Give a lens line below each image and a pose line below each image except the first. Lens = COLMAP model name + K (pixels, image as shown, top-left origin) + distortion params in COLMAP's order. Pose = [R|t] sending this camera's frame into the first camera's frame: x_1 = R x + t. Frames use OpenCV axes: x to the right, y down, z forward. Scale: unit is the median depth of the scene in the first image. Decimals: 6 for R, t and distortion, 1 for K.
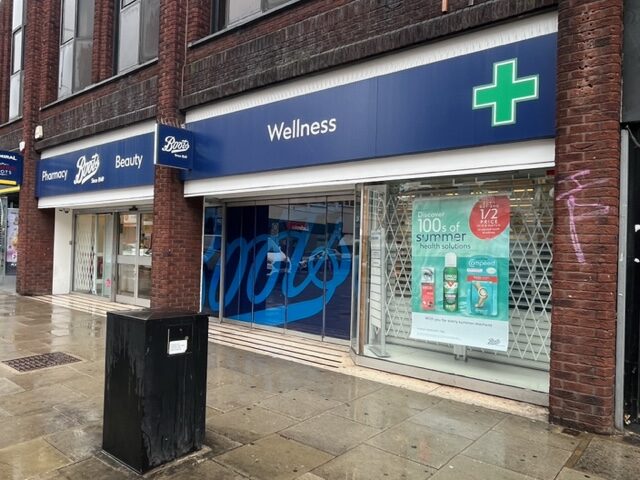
lens RADIAL K [[467.0, 0, 320.3], [0, 467.0, 239.8], [0, 0, 1]] dist [-0.002166, -0.000765]
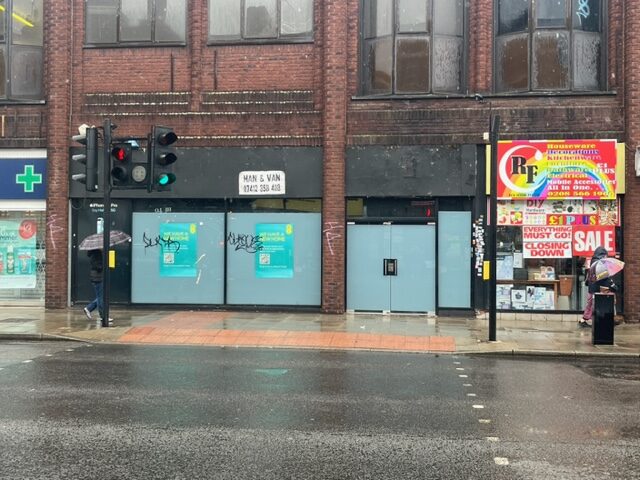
lens RADIAL K [[723.7, 0, 320.4], [0, 723.7, 239.6], [0, 0, 1]] dist [0.024938, 0.000000]
pose [[0.839198, -0.017101, 0.543556, -0.383111], [0.006610, 0.999752, 0.021247, -0.069346], [-0.543785, -0.014238, 0.839104, -2.936873]]
